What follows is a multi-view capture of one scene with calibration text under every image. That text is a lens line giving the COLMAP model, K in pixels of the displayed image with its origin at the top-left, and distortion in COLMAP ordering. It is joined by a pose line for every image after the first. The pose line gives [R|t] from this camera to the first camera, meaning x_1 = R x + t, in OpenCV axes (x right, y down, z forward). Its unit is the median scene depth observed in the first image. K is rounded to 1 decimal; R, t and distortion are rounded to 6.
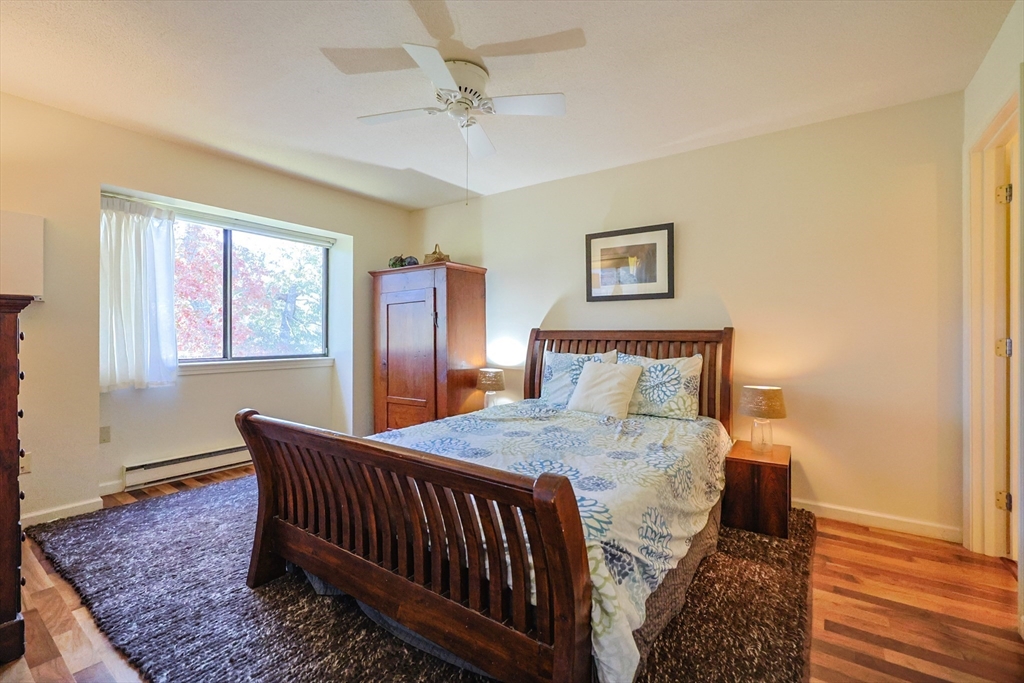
lens RADIAL K [[452.0, 0, 510.8], [0, 452.0, 342.1], [0, 0, 1]] dist [-0.000369, -0.000093]
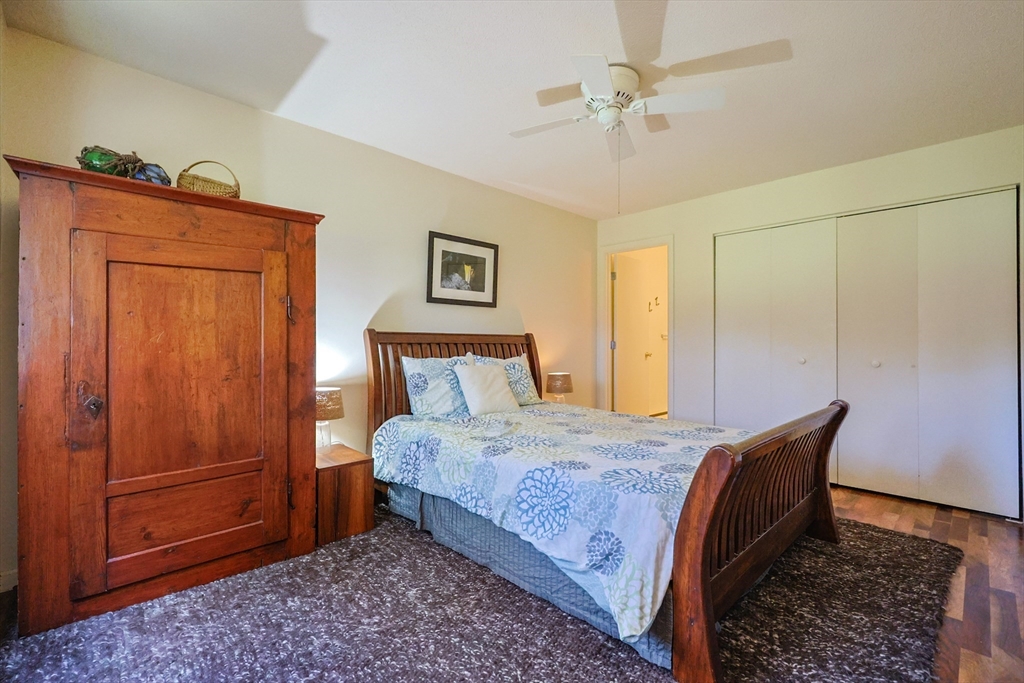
lens RADIAL K [[452.0, 0, 518.2], [0, 452.0, 338.0], [0, 0, 1]] dist [-0.000369, -0.000093]
pose [[0.180216, 0.010730, 0.983568, -0.766828], [0.018188, 0.999733, -0.014239, 0.000595], [-0.983459, 0.020455, 0.179973, 0.699501]]
